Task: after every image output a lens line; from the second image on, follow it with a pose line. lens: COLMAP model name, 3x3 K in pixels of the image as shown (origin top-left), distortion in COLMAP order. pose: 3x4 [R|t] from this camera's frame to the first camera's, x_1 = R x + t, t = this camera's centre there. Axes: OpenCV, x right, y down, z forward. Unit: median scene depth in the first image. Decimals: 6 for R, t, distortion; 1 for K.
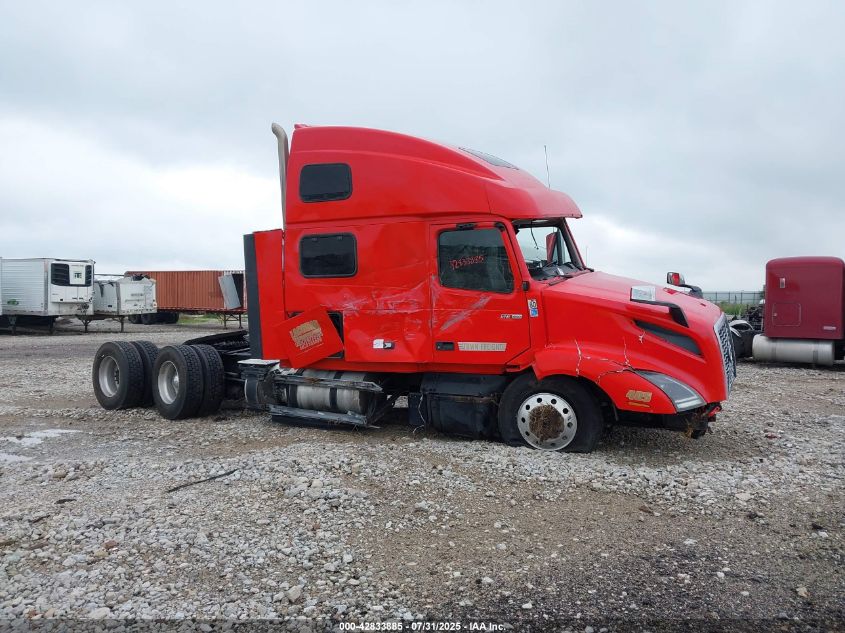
lens RADIAL K [[704.5, 0, 425.0], [0, 704.5, 318.1], [0, 0, 1]] dist [-0.036586, 0.040580]
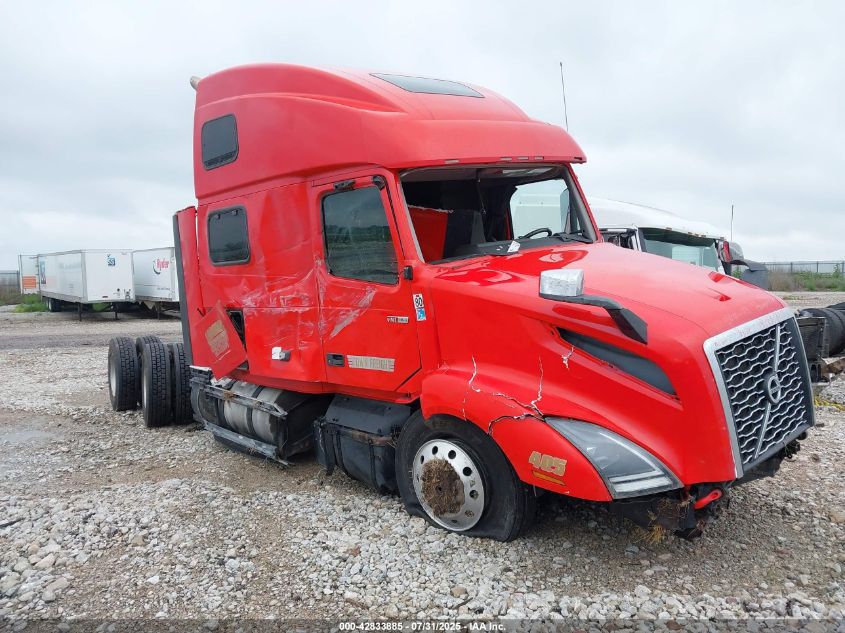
lens RADIAL K [[704.5, 0, 419.3], [0, 704.5, 315.4], [0, 0, 1]] dist [-0.036586, 0.040580]
pose [[0.933714, -0.002026, -0.358015, 0.350152], [0.012457, 0.999562, 0.026830, -0.021879], [0.357804, -0.029512, 0.933330, 0.370001]]
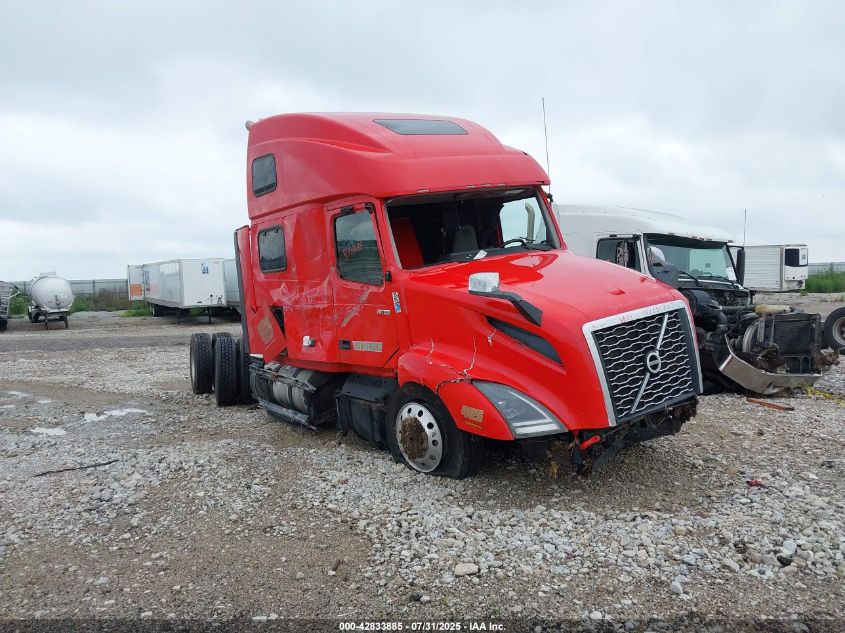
lens RADIAL K [[704.5, 0, 414.2], [0, 704.5, 320.5], [0, 0, 1]] dist [-0.036586, 0.040580]
pose [[0.877445, -0.004865, -0.479653, 0.529030], [0.019224, 0.999502, 0.025029, -0.011771], [0.479292, -0.031182, 0.877101, 0.246328]]
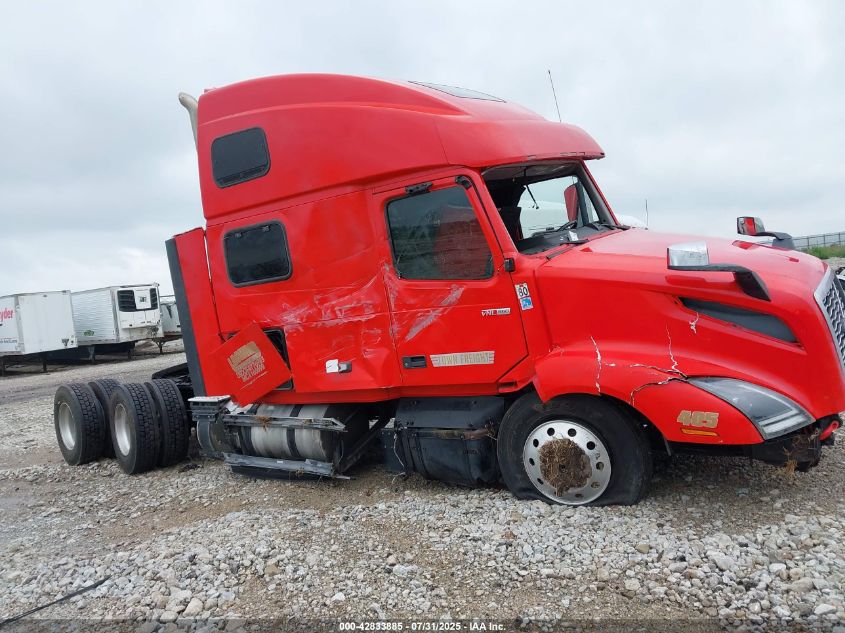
lens RADIAL K [[704.5, 0, 417.3], [0, 704.5, 313.3], [0, 0, 1]] dist [-0.036586, 0.040580]
pose [[0.983740, -0.111976, -0.140415, 0.133283], [0.113898, 0.993476, 0.005695, -0.012602], [0.138861, -0.021595, 0.990076, 0.297114]]
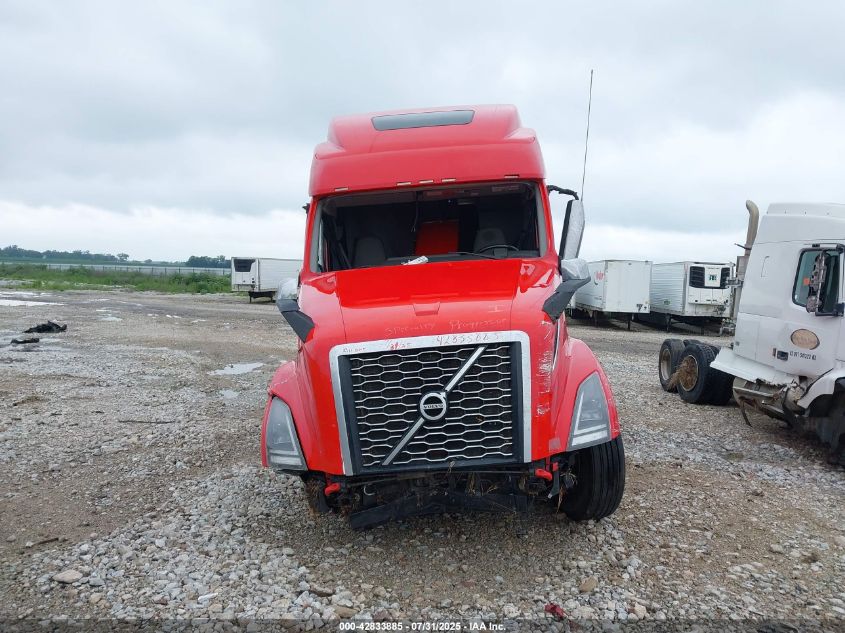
lens RADIAL K [[704.5, 0, 424.7], [0, 704.5, 319.6], [0, 0, 1]] dist [-0.036586, 0.040580]
pose [[0.432191, 0.051886, -0.900288, 0.862484], [-0.056543, 0.997938, 0.030370, -0.028959], [0.900008, 0.037779, 0.434234, 0.707627]]
